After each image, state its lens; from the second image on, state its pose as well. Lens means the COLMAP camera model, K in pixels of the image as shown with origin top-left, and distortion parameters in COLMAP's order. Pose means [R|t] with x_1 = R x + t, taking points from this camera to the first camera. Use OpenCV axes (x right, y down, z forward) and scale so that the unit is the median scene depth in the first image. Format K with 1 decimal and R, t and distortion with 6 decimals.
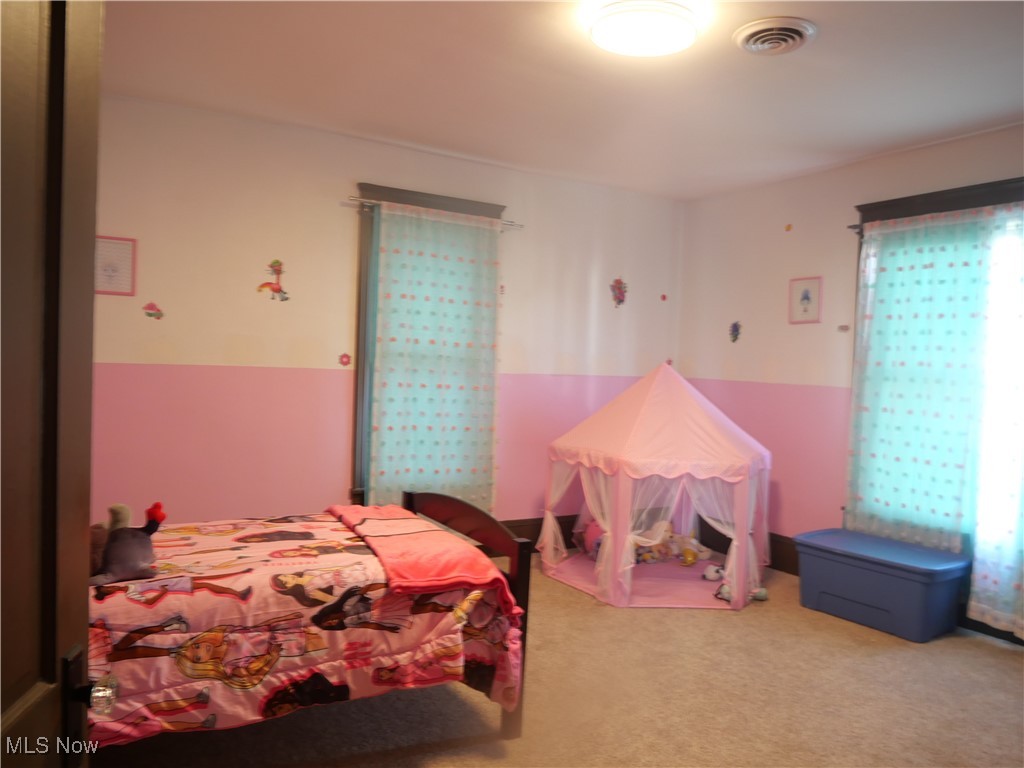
lens RADIAL K [[745.2, 0, 516.7], [0, 745.2, 387.5], [0, 0, 1]] dist [-0.031609, 0.007568]
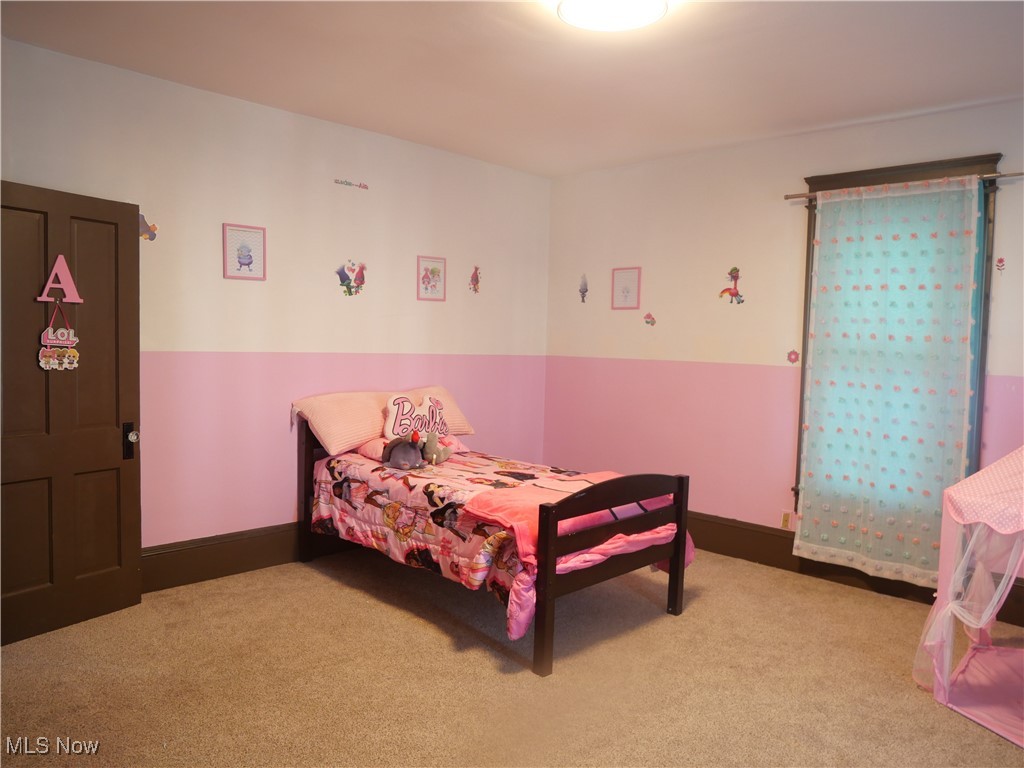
lens RADIAL K [[745.2, 0, 516.7], [0, 745.2, 387.5], [0, 0, 1]] dist [-0.031609, 0.007568]
pose [[0.254064, 0.030856, -0.966695, 1.249082], [-0.050408, 0.998555, 0.018625, 0.008126], [0.965873, 0.043998, 0.255252, 0.746928]]
